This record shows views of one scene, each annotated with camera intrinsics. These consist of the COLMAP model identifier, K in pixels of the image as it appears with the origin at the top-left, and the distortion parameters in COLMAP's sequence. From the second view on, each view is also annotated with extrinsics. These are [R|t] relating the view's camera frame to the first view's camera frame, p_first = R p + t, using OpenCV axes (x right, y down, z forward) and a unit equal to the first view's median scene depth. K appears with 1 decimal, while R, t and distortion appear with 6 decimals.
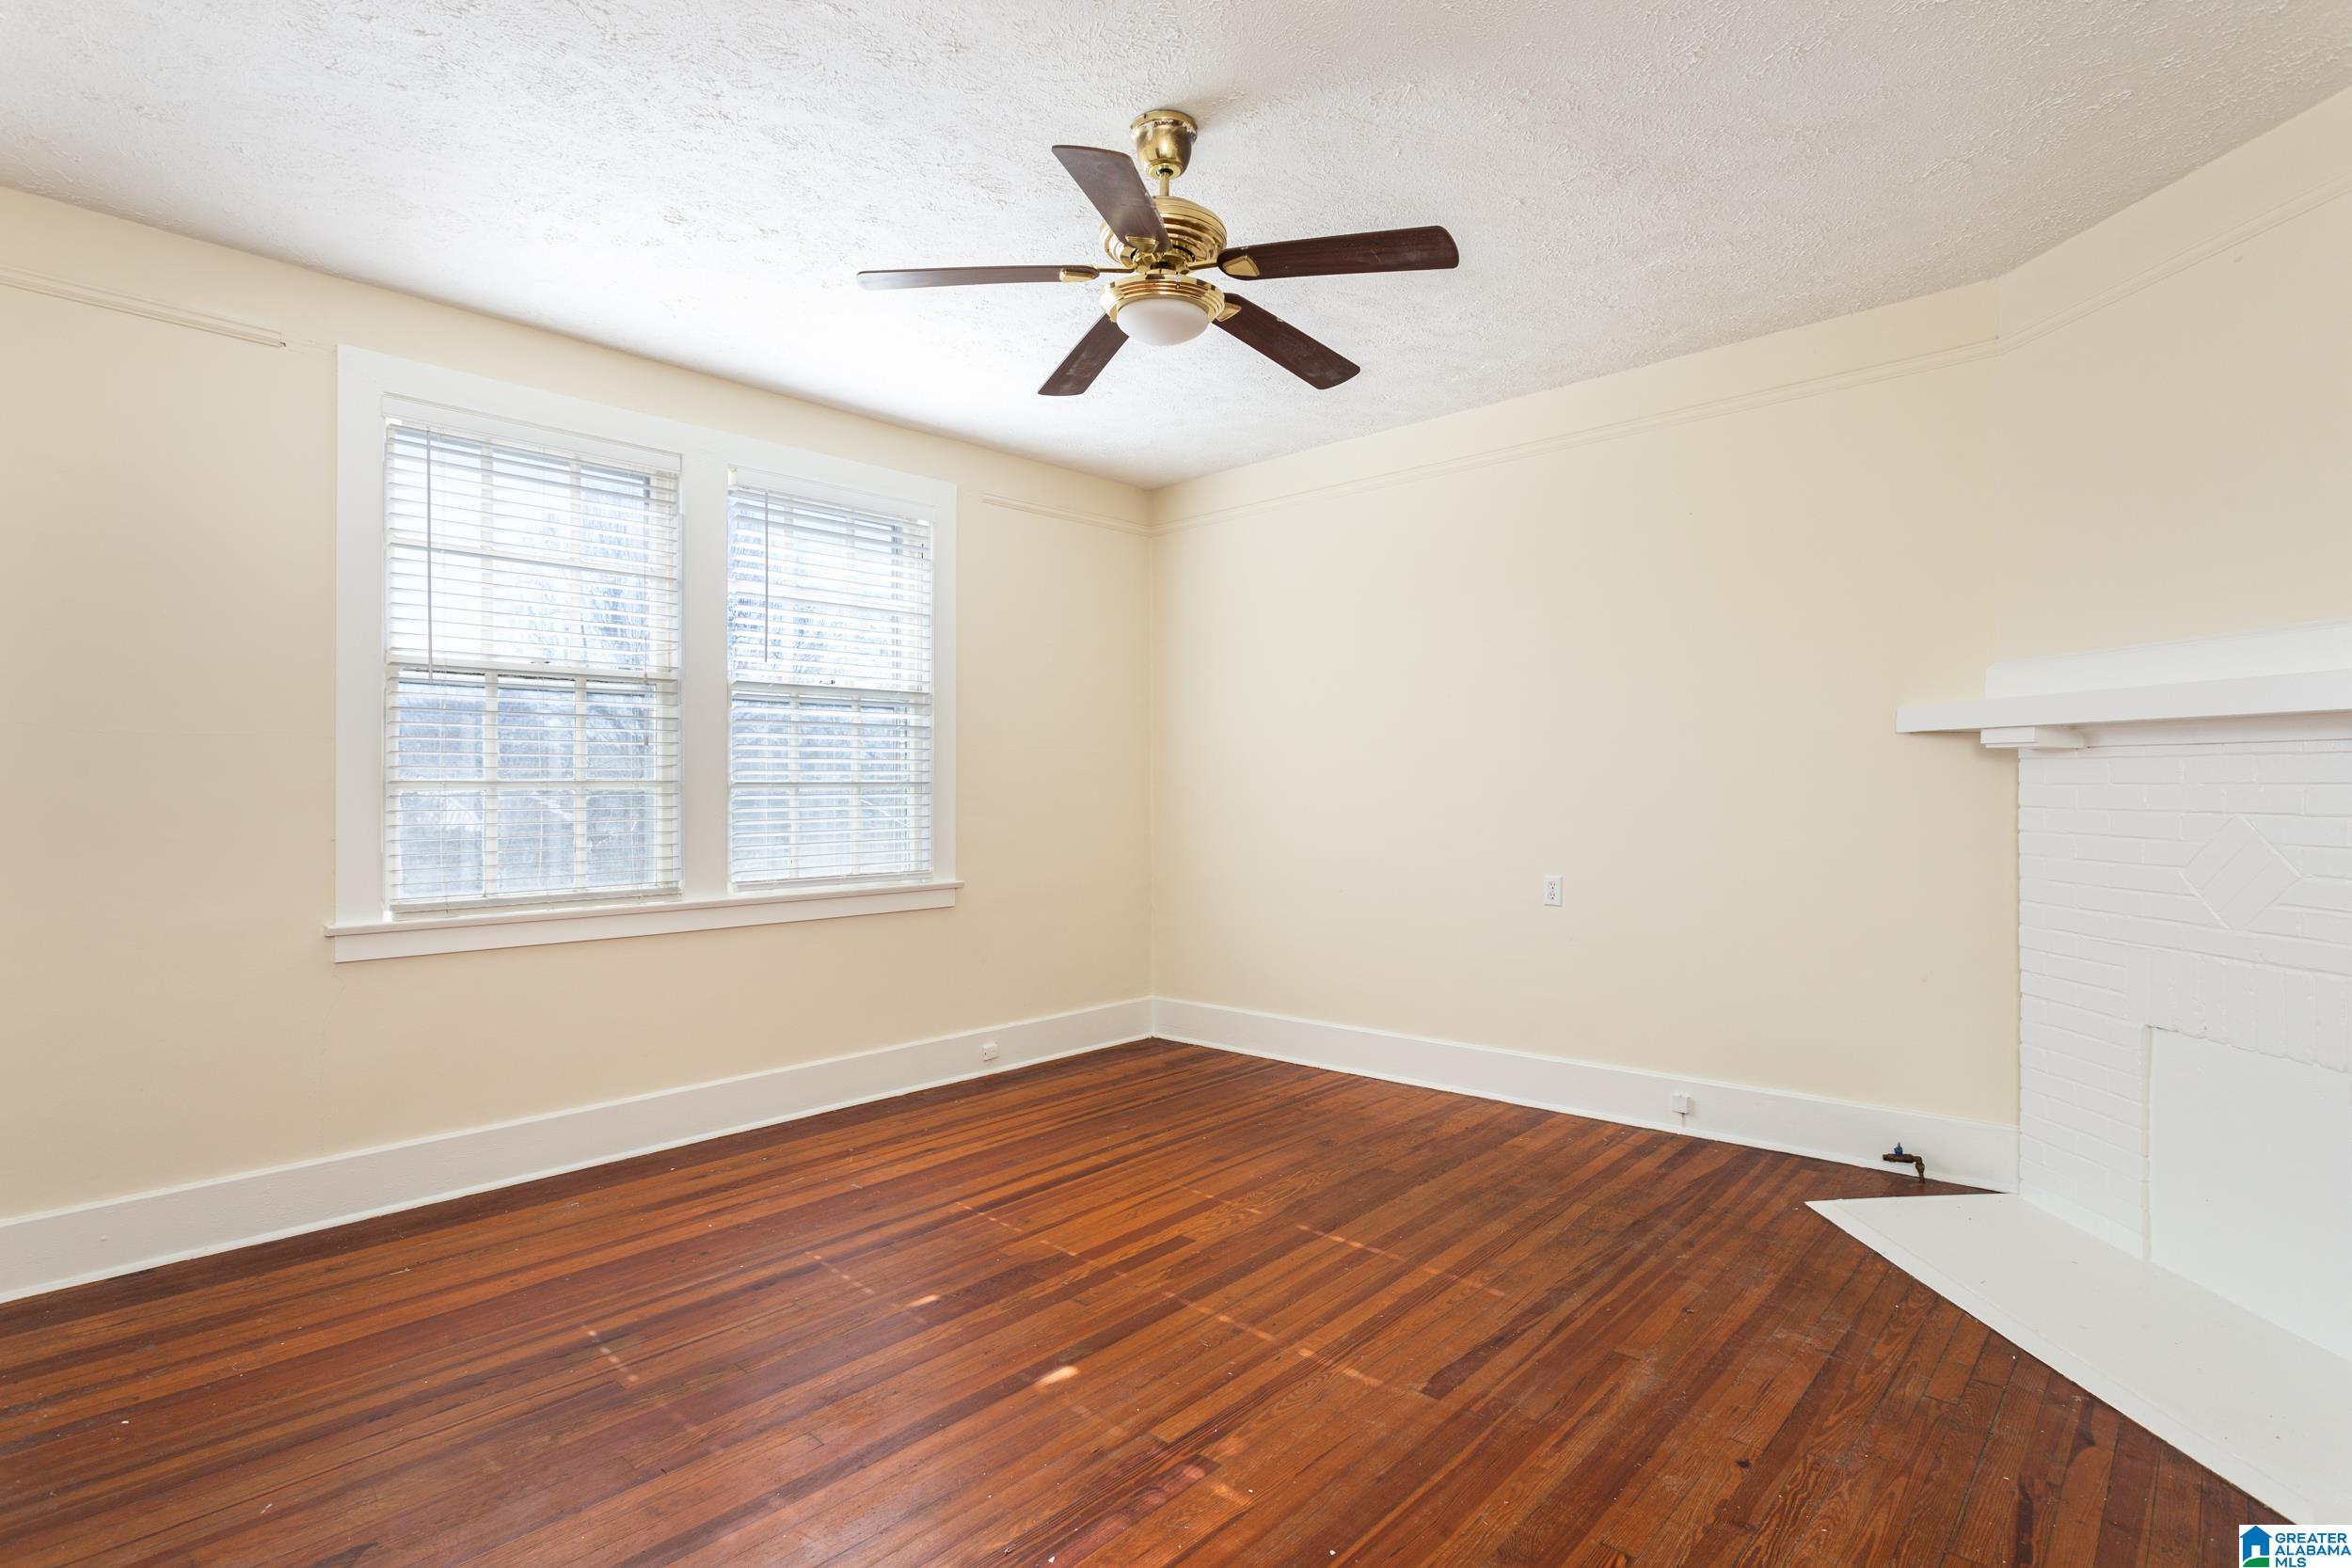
lens RADIAL K [[1160.3, 0, 1196.3], [0, 1160.3, 795.3], [0, 0, 1]] dist [-0.003613, 0.000058]
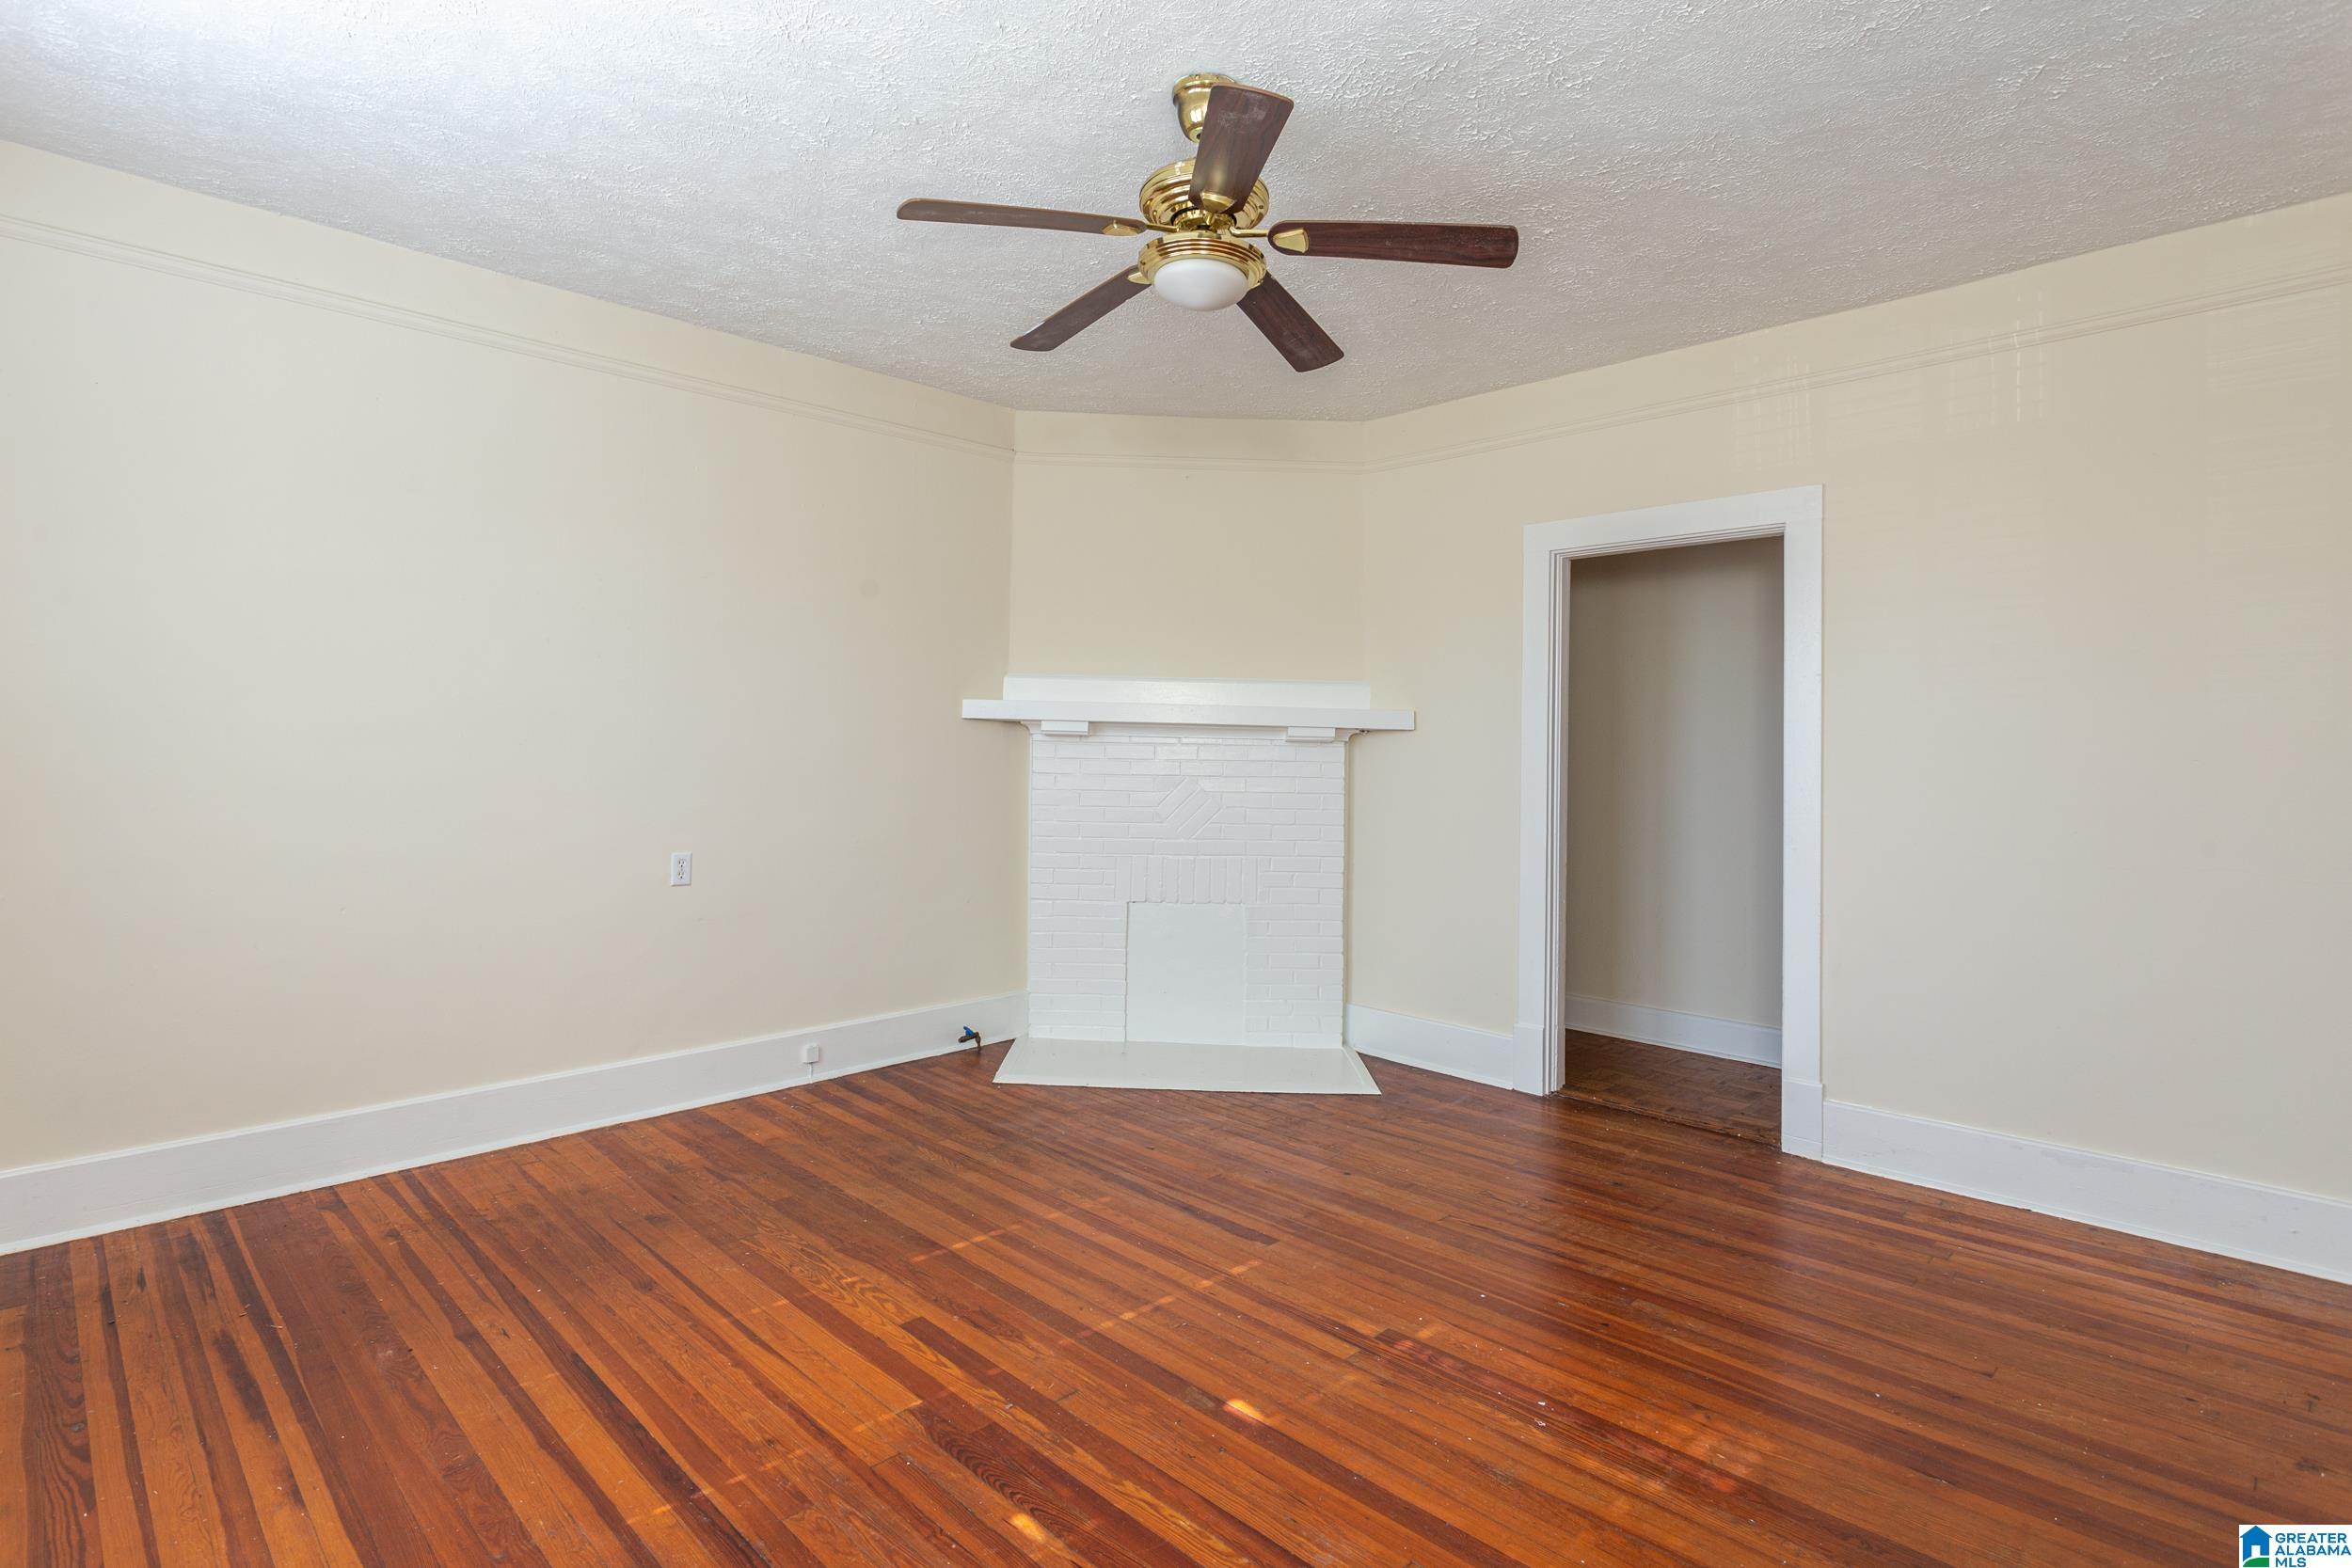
lens RADIAL K [[1142.7, 0, 1185.5], [0, 1142.7, 762.8], [0, 0, 1]] dist [-0.003863, 0.001605]
pose [[0.045866, 0.002752, 0.998944, -0.718492], [-0.008517, 0.999961, -0.002363, -0.003068], [-0.998911, -0.008400, 0.045887, 0.710500]]
